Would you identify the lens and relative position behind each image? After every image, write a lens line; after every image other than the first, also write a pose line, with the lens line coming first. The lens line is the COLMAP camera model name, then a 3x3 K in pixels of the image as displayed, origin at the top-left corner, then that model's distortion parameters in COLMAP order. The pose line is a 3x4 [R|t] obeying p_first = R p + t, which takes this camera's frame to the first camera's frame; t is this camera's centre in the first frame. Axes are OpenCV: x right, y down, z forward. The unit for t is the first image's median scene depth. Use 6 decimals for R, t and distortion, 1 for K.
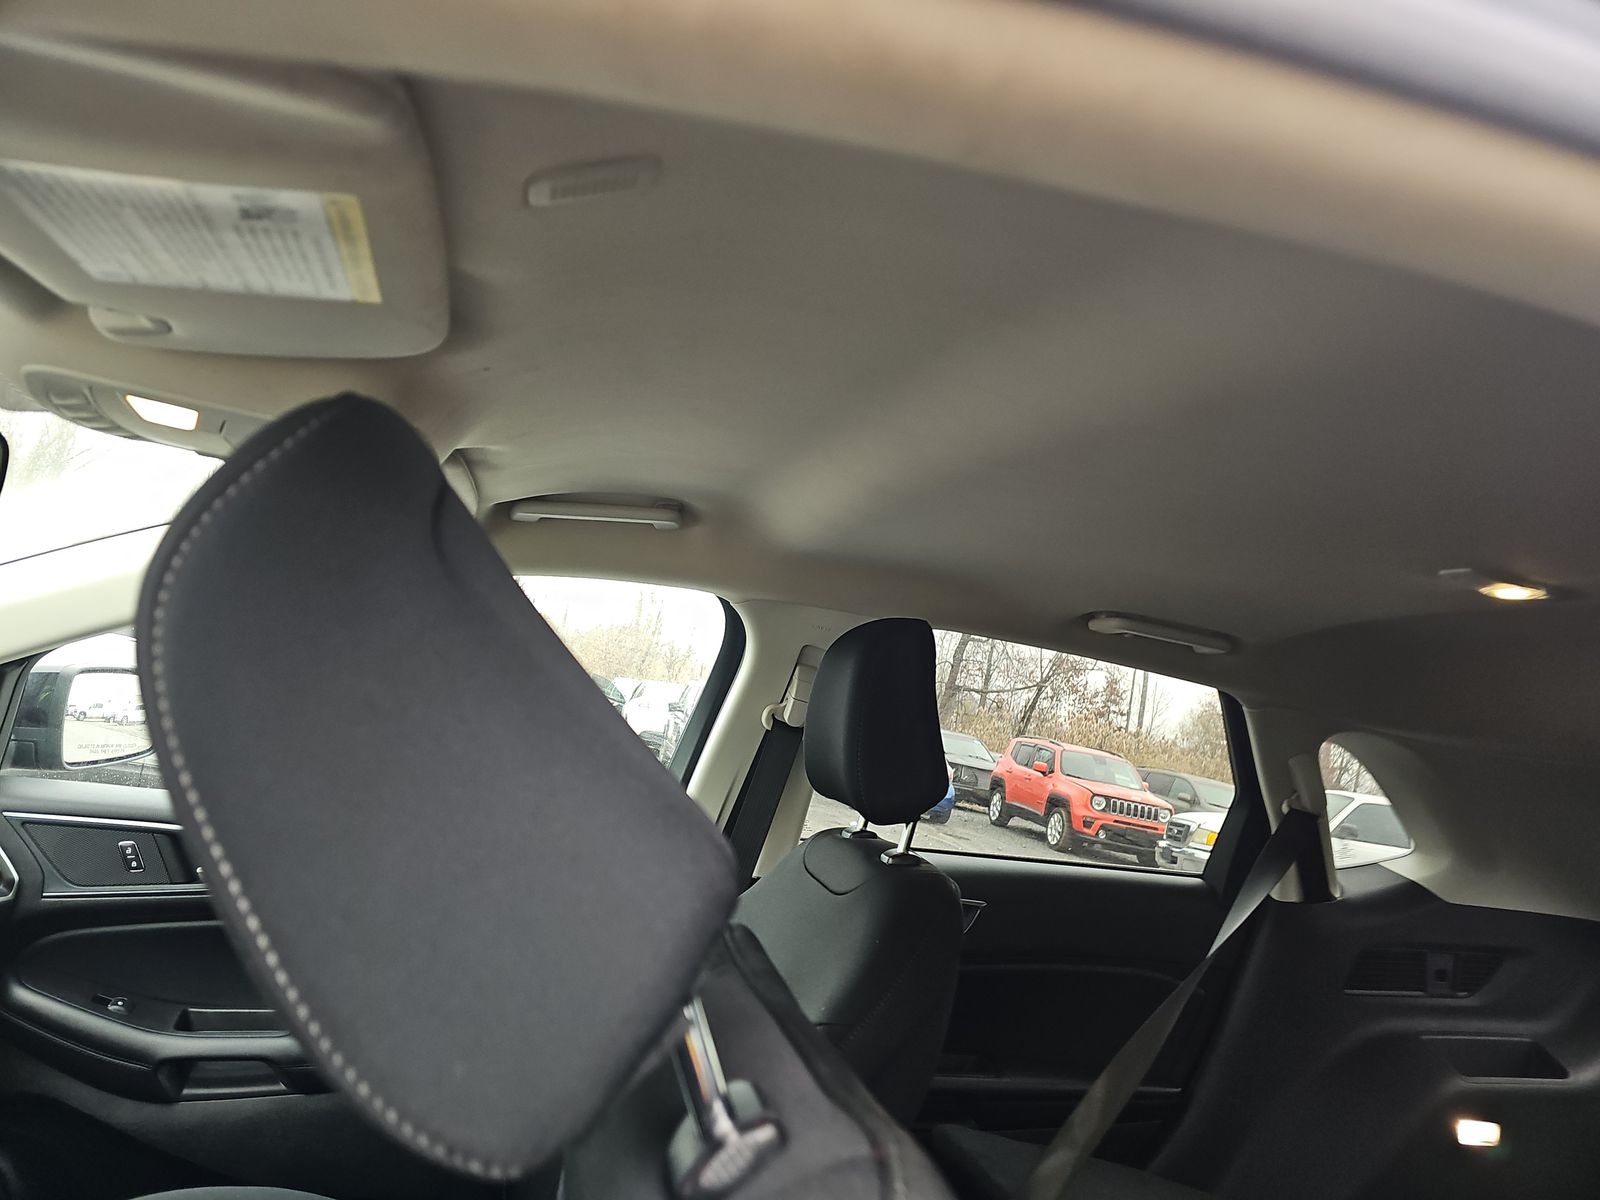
lens RADIAL K [[1054.4, 0, 800.0], [0, 1054.4, 600.0], [0, 0, 1]] dist [0.007186, -0.000129]
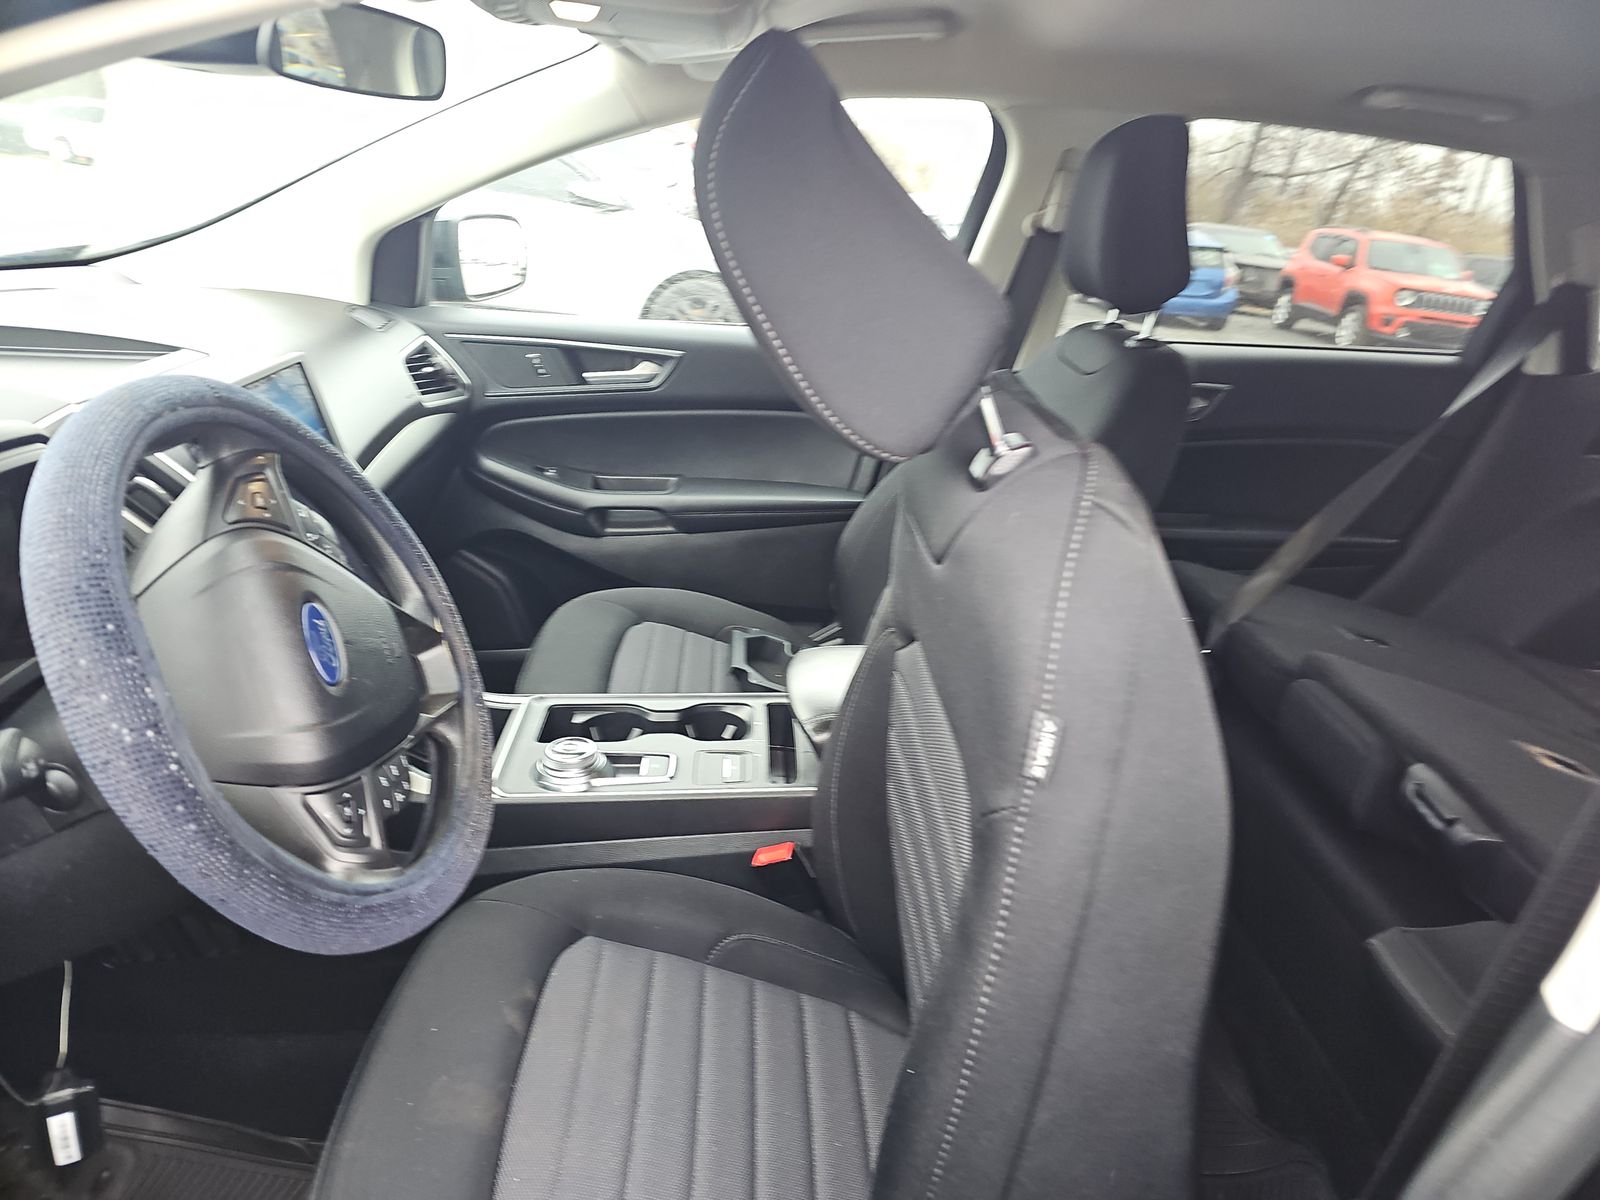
lens RADIAL K [[1079.9, 0, 800.0], [0, 1079.9, 600.0], [0, 0, 1]] dist [0.078061, -0.066638]
pose [[0.972559, 0.016608, -0.232065, 0.007217], [0.083013, 0.907025, 0.412812, -0.022504], [0.217345, -0.420749, 0.880756, -0.213434]]
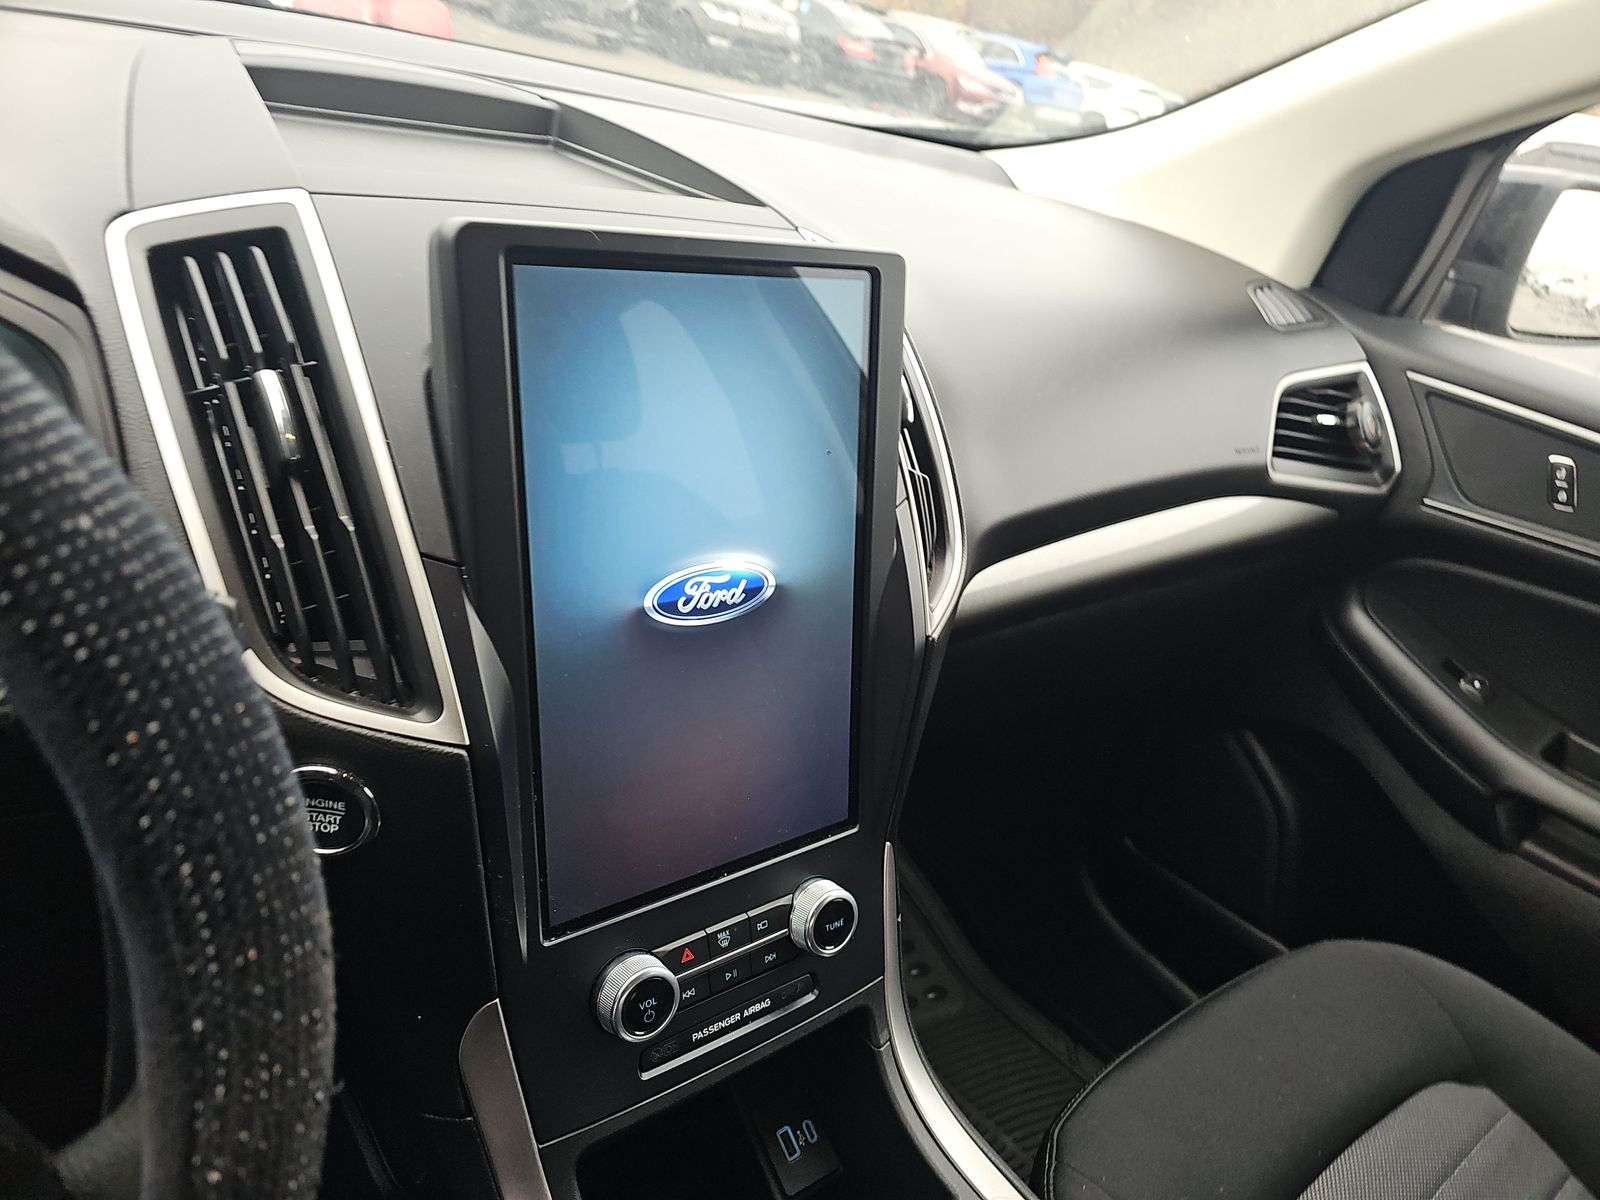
lens RADIAL K [[1079.9, 0, 800.0], [0, 1079.9, 600.0], [0, 0, 1]] dist [0.078061, -0.066638]
pose [[0.381875, 0.366129, -0.848600, -0.182961], [-0.071217, 0.927112, 0.367955, 0.080167], [0.921466, -0.080077, 0.380116, 0.268223]]
